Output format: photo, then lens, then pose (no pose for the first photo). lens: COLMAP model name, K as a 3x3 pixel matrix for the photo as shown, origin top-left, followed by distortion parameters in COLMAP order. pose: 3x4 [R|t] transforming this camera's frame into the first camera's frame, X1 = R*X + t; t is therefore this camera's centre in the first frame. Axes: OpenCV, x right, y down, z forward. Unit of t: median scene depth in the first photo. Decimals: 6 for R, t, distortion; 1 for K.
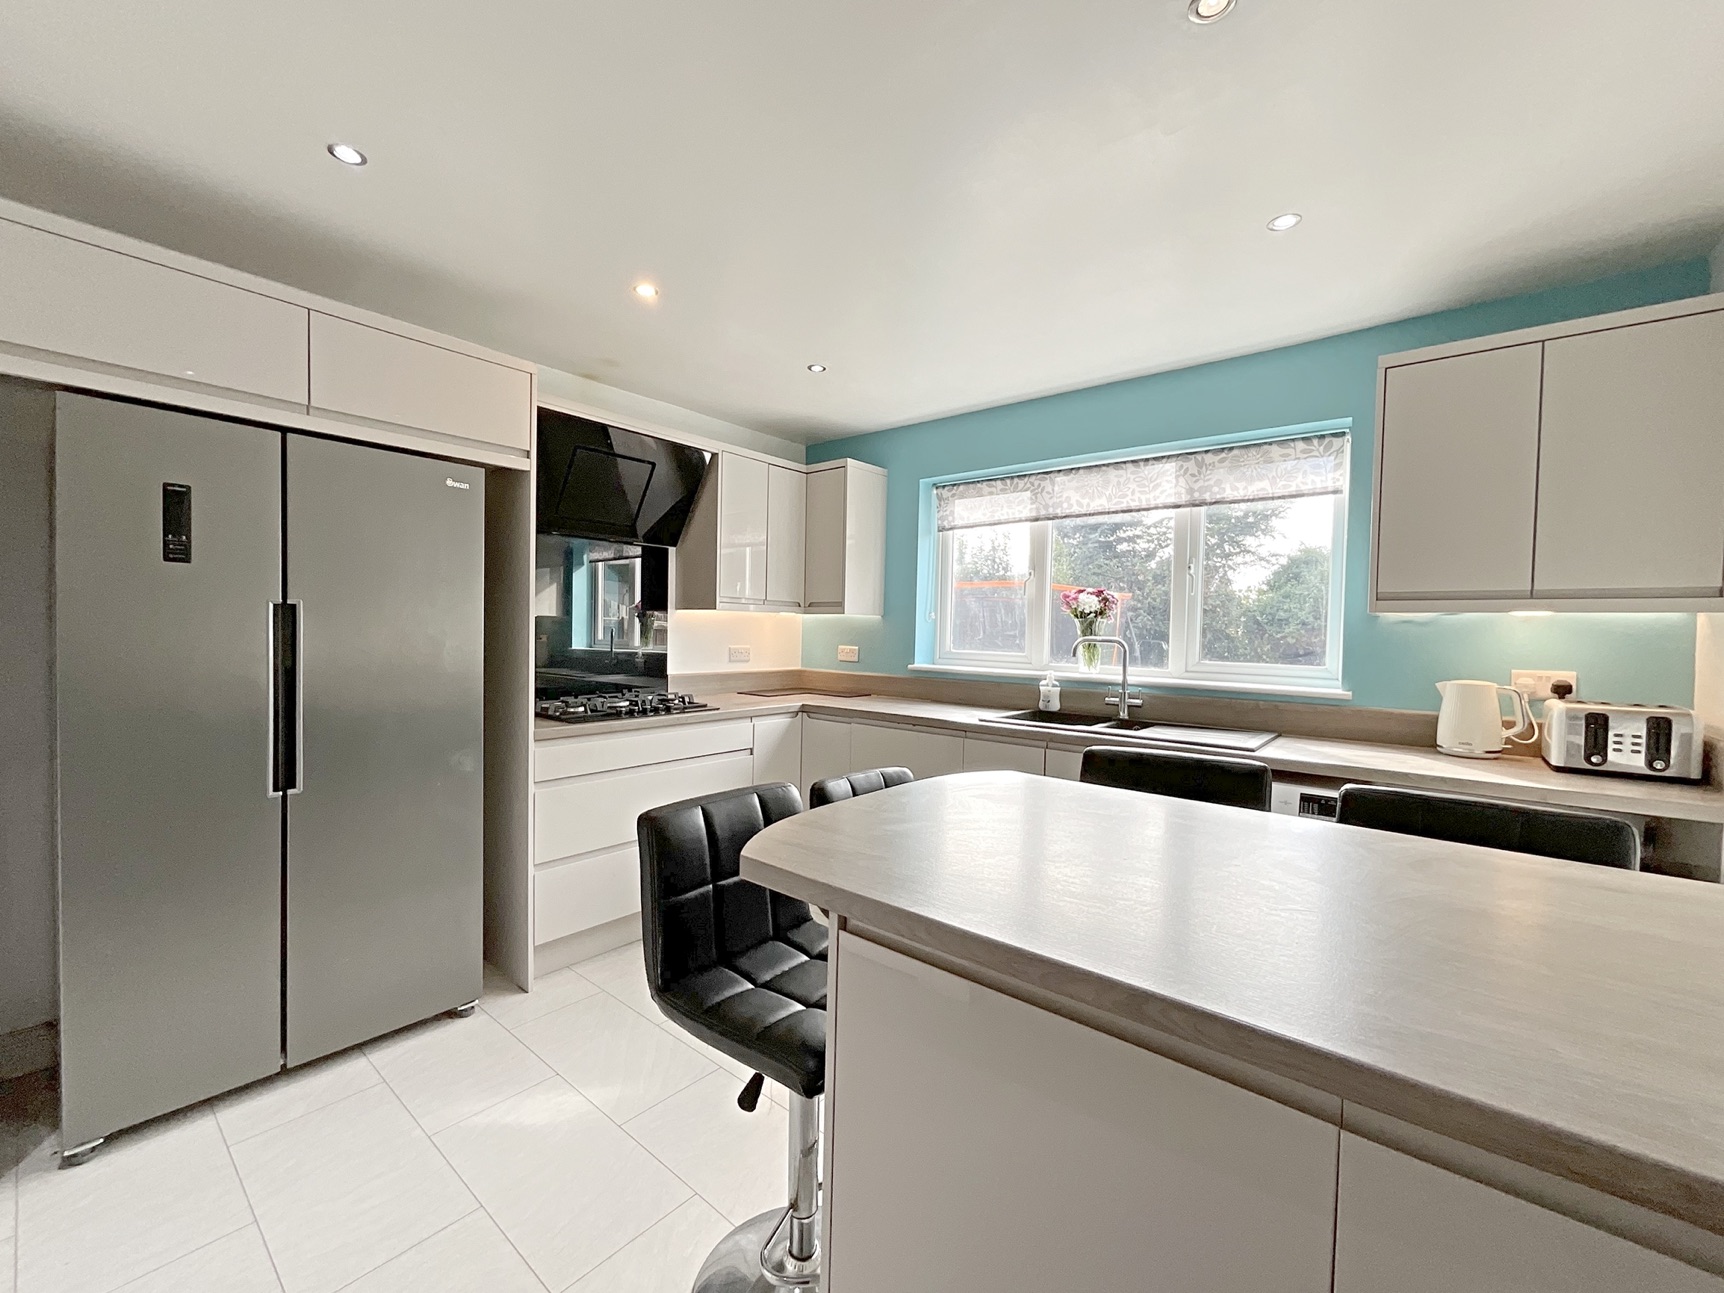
lens RADIAL K [[696.6, 0, 866.1], [0, 696.6, 643.2], [0, 0, 1]] dist [-0.000550, -0.000138]
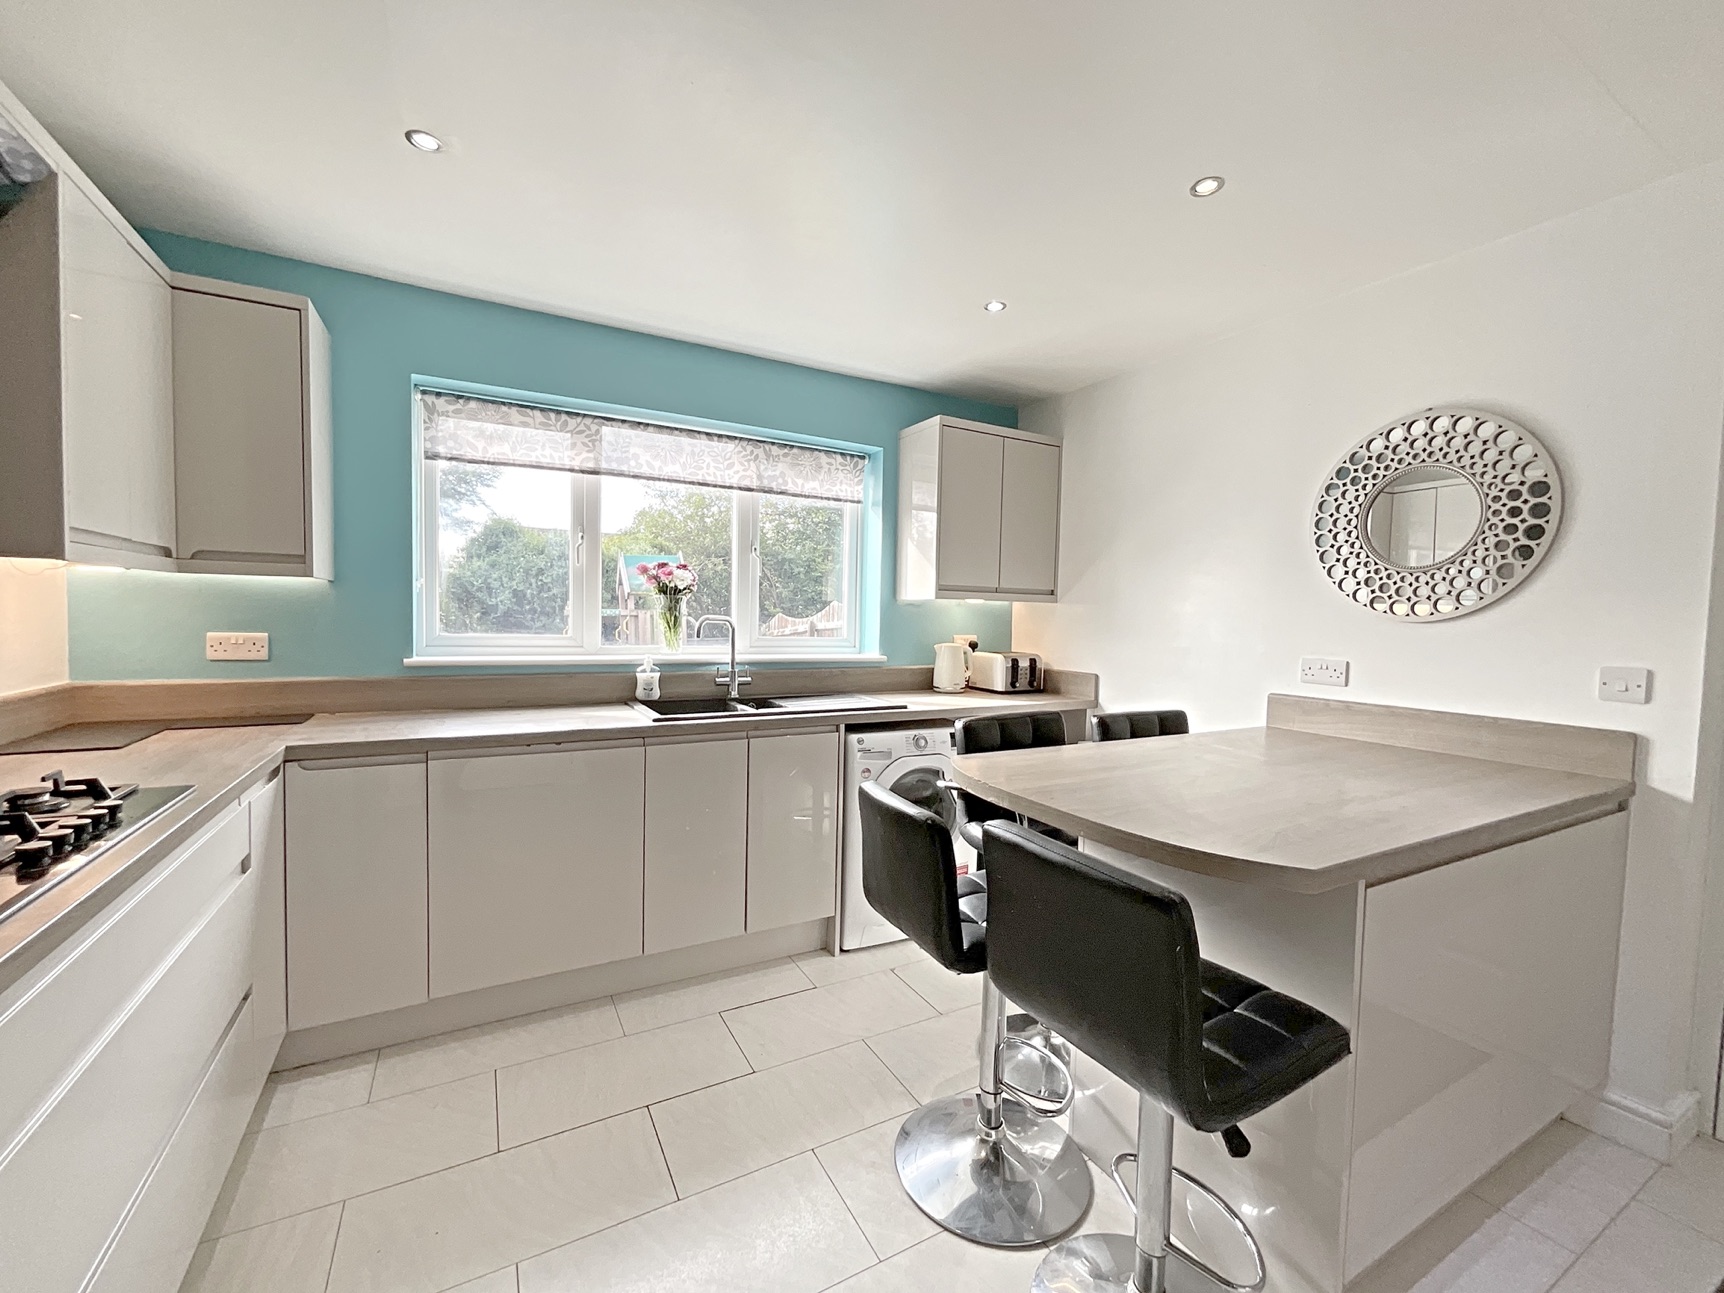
lens RADIAL K [[719.2, 0, 877.4], [0, 719.2, 650.4], [0, 0, 1]] dist [-0.000198, 0.000170]
pose [[0.362097, -0.056901, 0.930402, -0.489531], [0.002682, 0.998195, 0.060004, -0.019432], [-0.932137, -0.019232, 0.361596, 0.417959]]
